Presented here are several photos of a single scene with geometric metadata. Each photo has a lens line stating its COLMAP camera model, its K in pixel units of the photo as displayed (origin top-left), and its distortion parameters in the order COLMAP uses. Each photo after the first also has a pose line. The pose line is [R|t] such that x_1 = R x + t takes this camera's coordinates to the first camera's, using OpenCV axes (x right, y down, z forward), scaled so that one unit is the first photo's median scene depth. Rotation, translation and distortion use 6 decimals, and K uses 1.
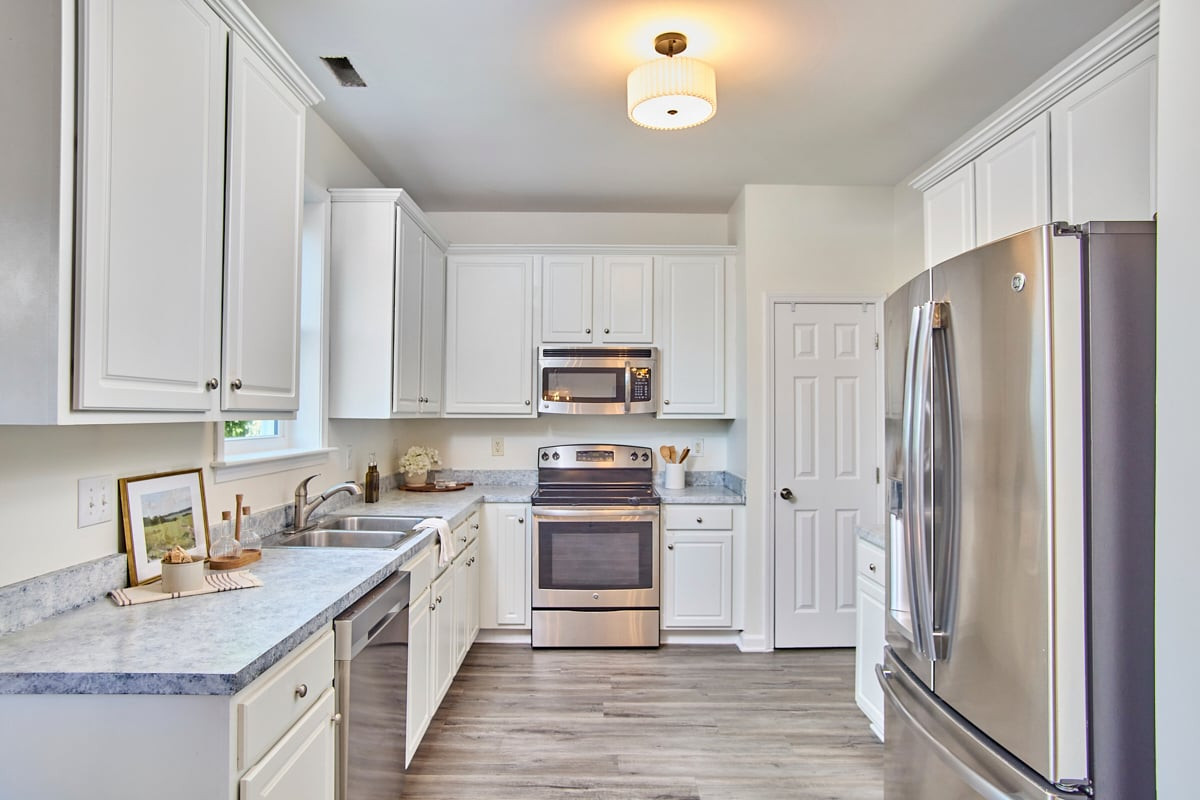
lens RADIAL K [[723.4, 0, 594.8], [0, 723.4, 409.7], [0, 0, 1]] dist [-0.056651, 0.048591]
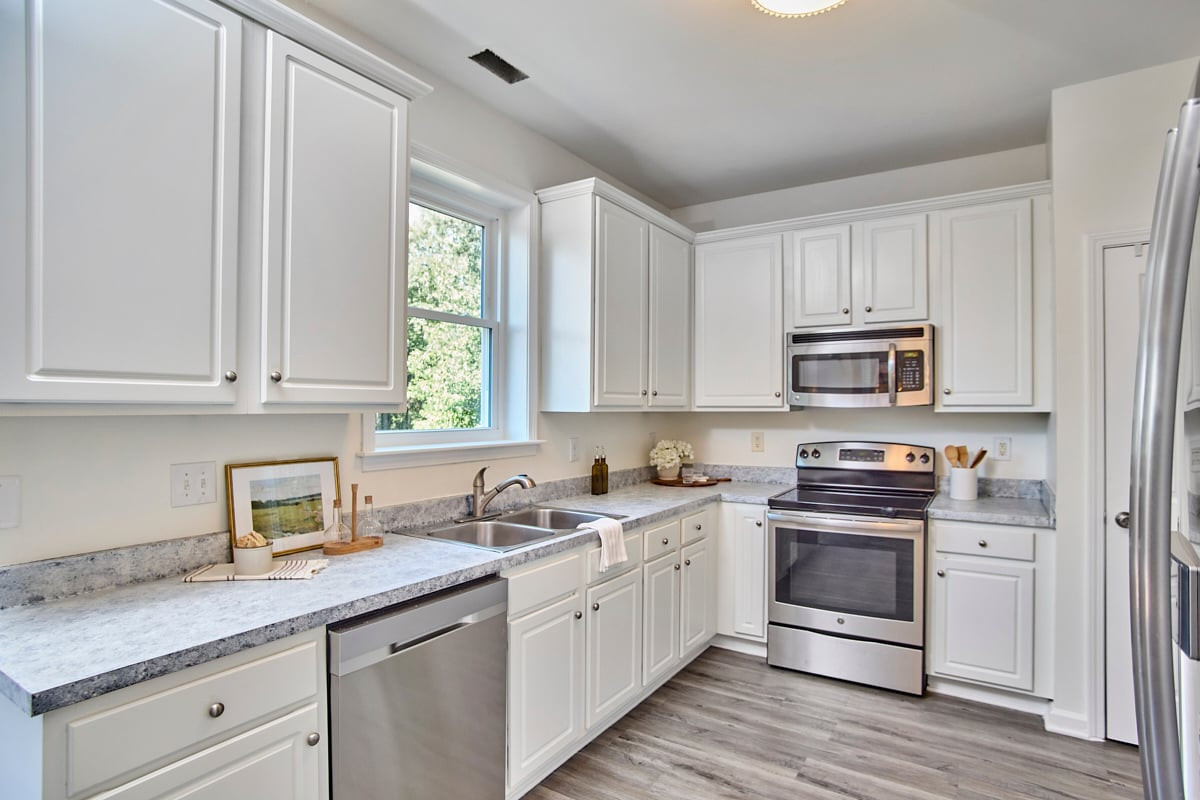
lens RADIAL K [[627.5, 0, 600.2], [0, 627.5, 408.2], [0, 0, 1]] dist [-0.075856, 0.044088]
pose [[0.839137, -0.004271, -0.543903, 0.158174], [0.006787, 0.999974, 0.002619, 0.004084], [0.543878, -0.005889, 0.839144, 0.231057]]
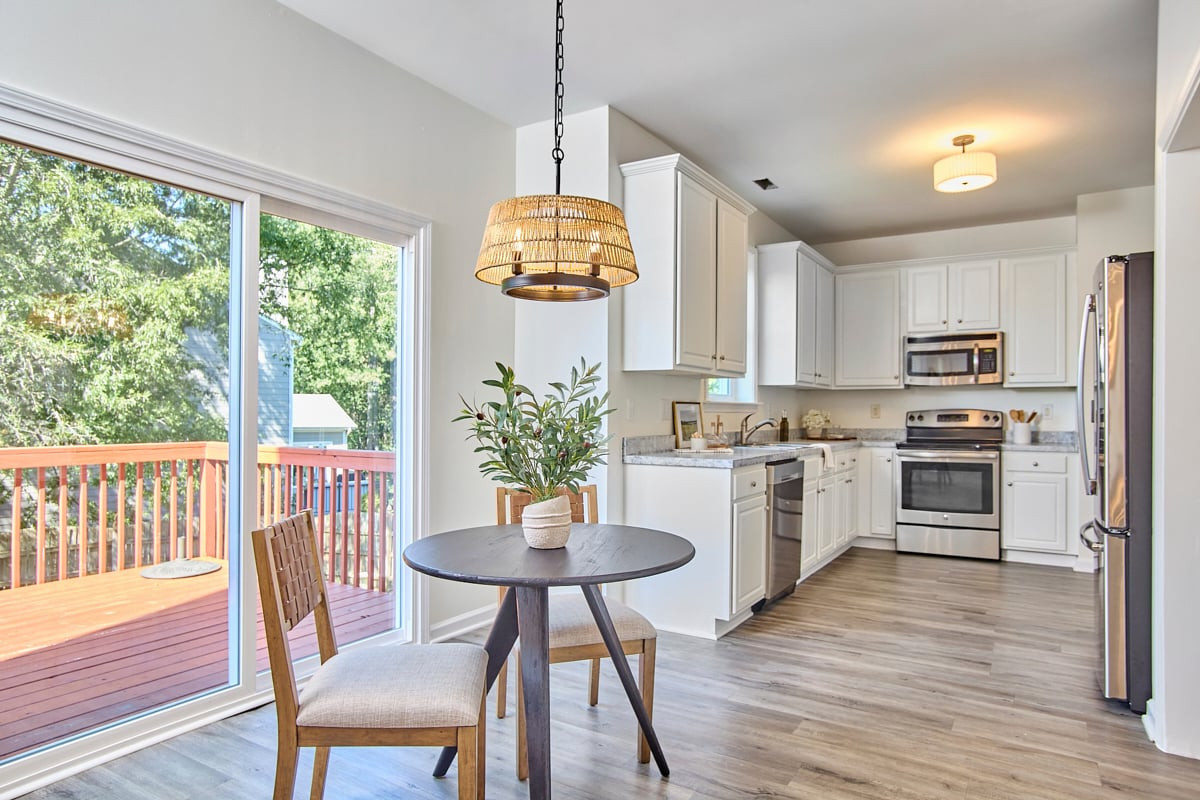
lens RADIAL K [[723.4, 0, 594.8], [0, 723.4, 409.7], [0, 0, 1]] dist [-0.056651, 0.048591]
pose [[0.848084, -0.004062, -0.529846, 0.152274], [0.002692, 0.999991, -0.003357, 0.058561], [0.529854, 0.001420, 0.848088, -0.485179]]
